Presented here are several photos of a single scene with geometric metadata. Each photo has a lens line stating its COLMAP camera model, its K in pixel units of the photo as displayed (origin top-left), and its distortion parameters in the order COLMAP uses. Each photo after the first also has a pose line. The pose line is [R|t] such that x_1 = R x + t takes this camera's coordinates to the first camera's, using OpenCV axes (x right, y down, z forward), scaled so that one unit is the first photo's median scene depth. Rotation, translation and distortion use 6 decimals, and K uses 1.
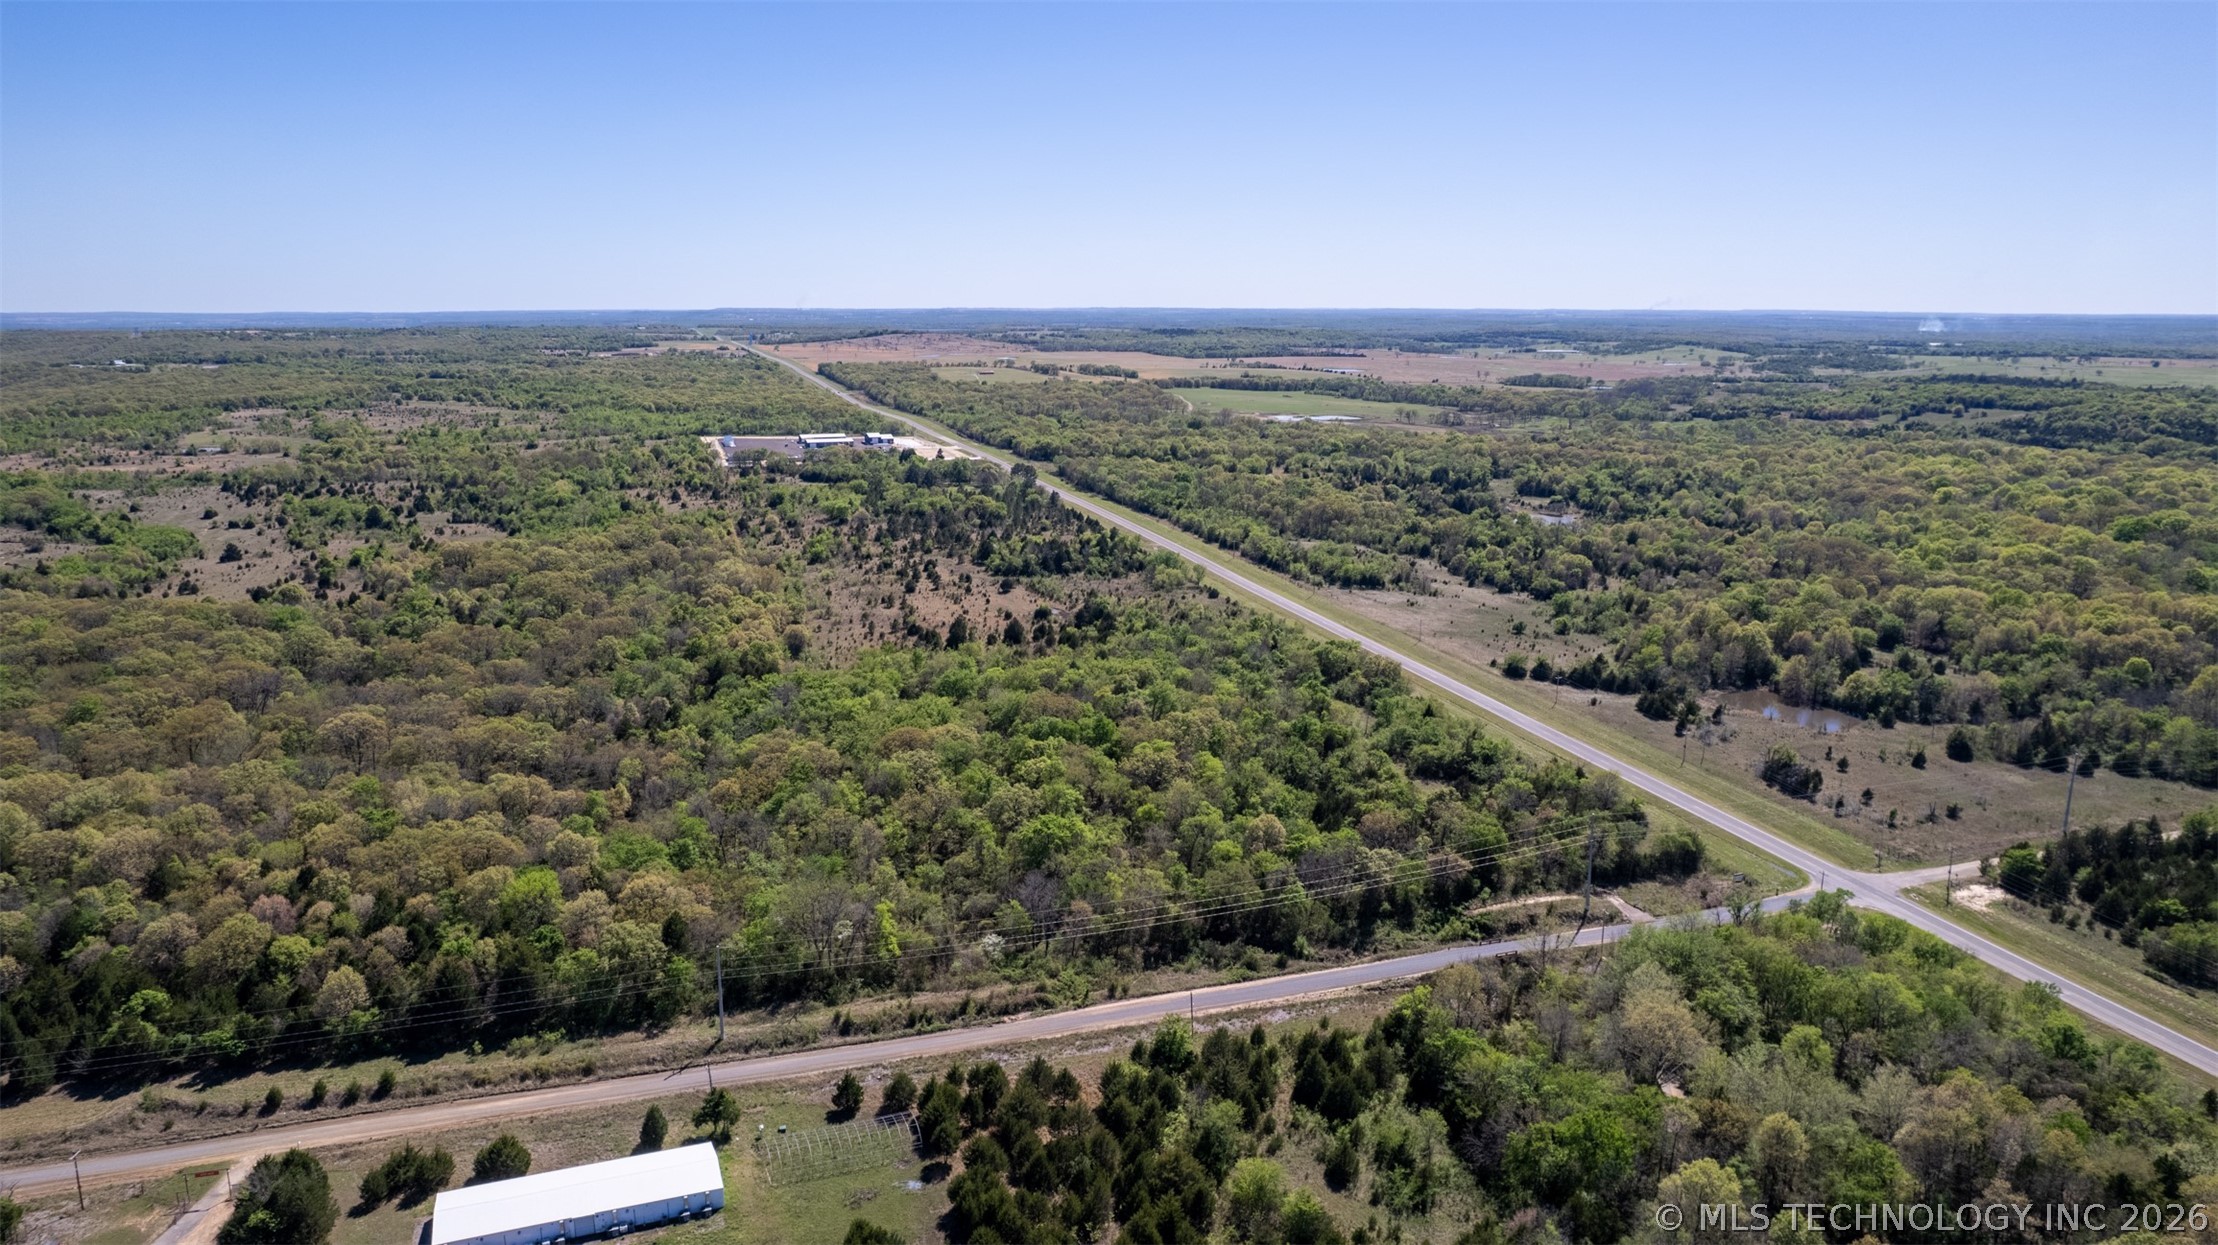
lens RADIAL K [[1436.4, 0, 1111.2], [0, 1436.4, 584.6], [0, 0, 1]] dist [-0.073742, 0.063854]
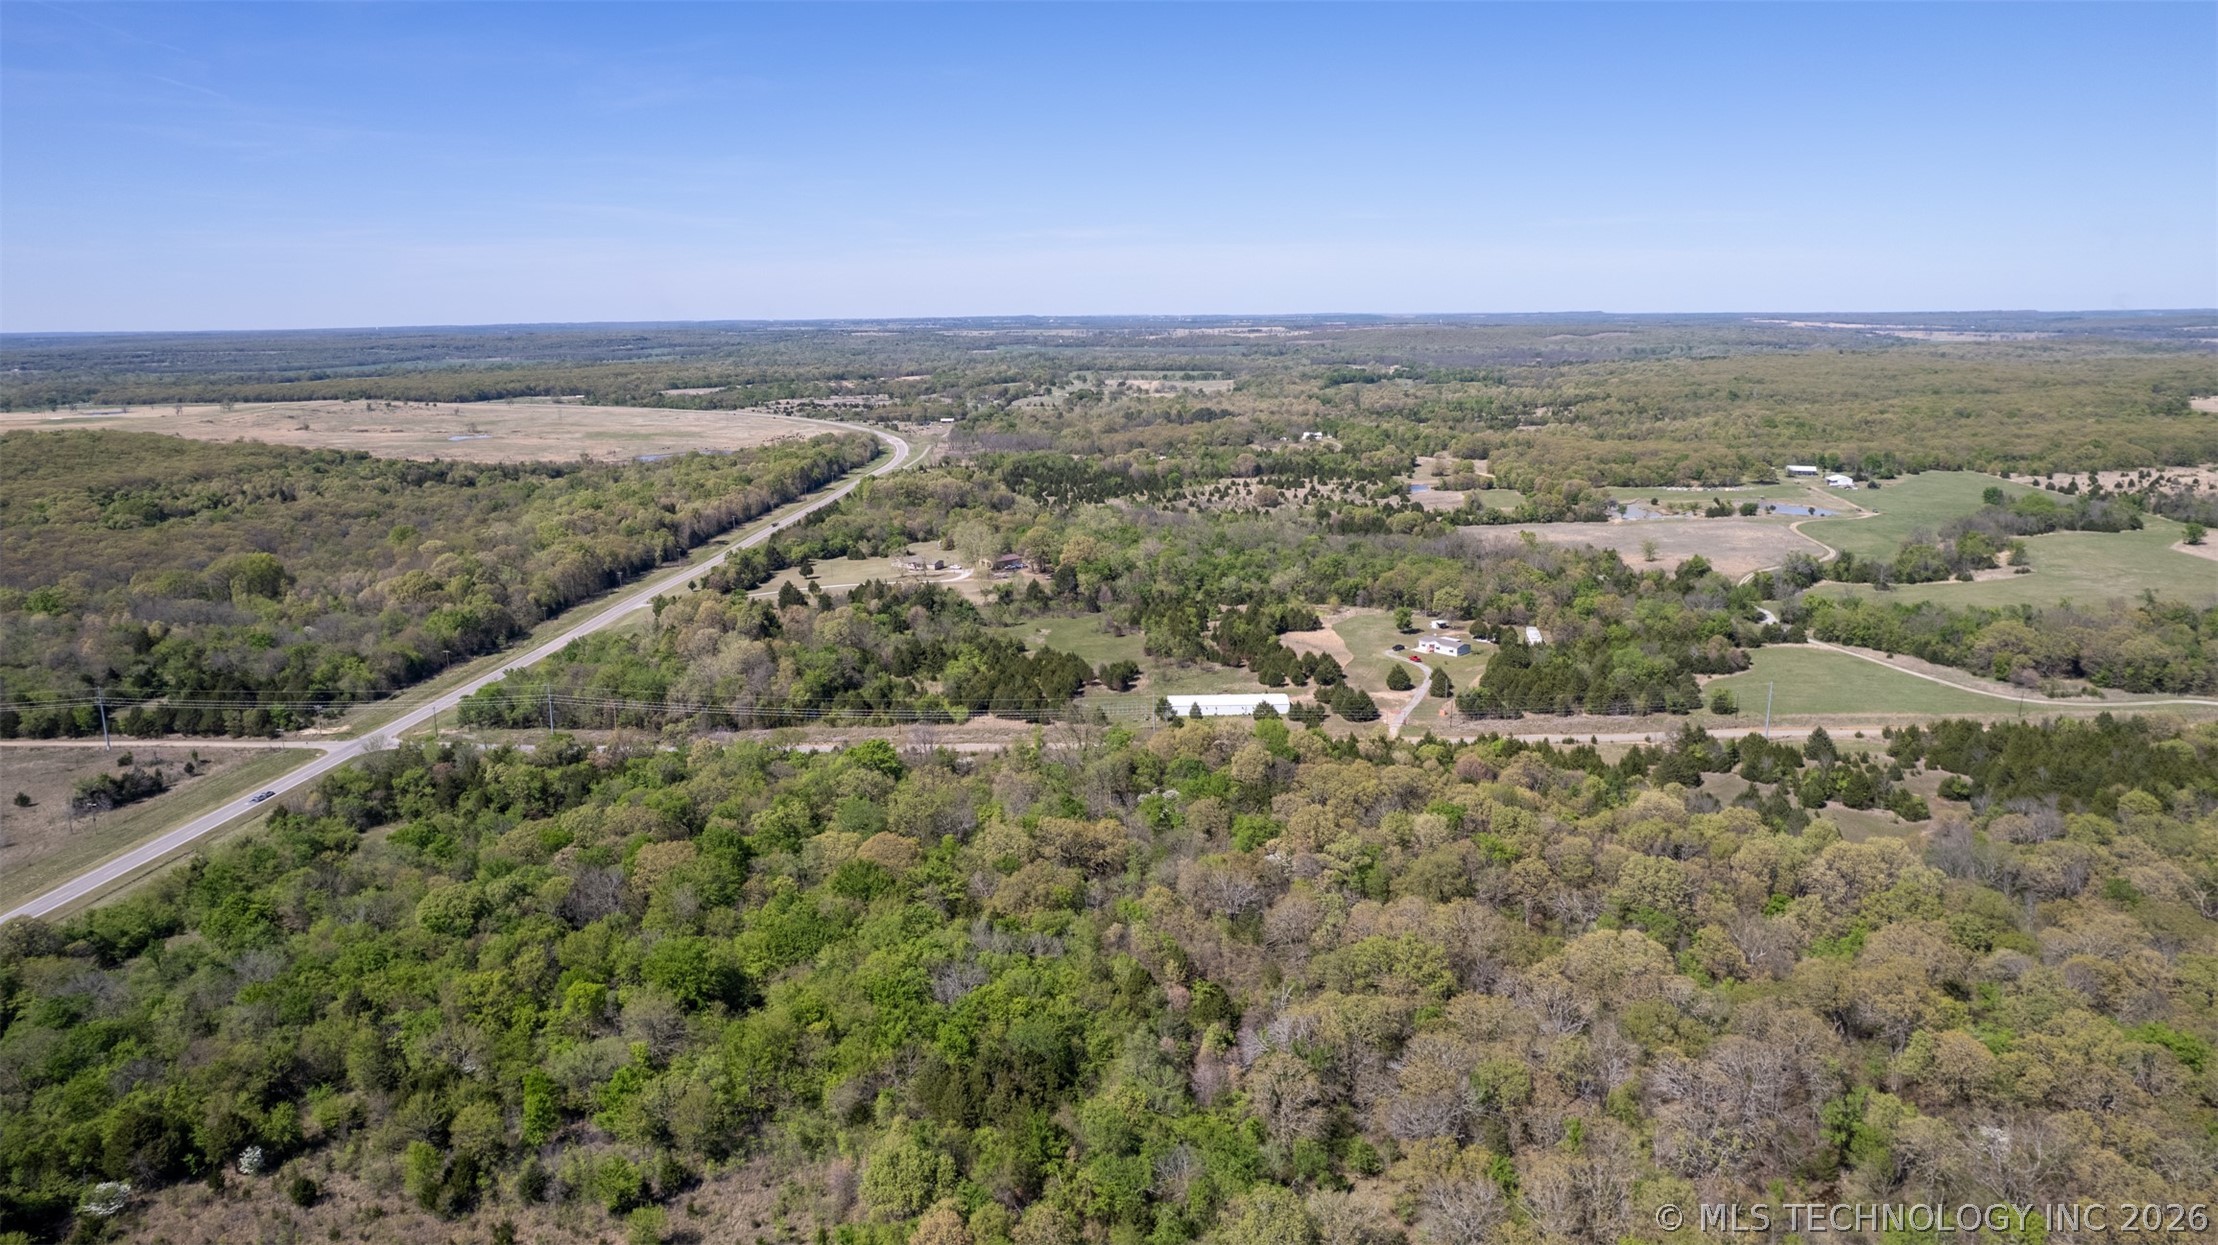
lens RADIAL K [[1436.4, 0, 1111.2], [0, 1436.4, 584.6], [0, 0, 1]] dist [-0.073742, 0.063854]
pose [[-0.928889, -0.064453, 0.364706, -0.481590], [0.079913, 0.926664, 0.367298, -0.283970], [-0.361634, 0.370324, -0.855618, 1.400009]]
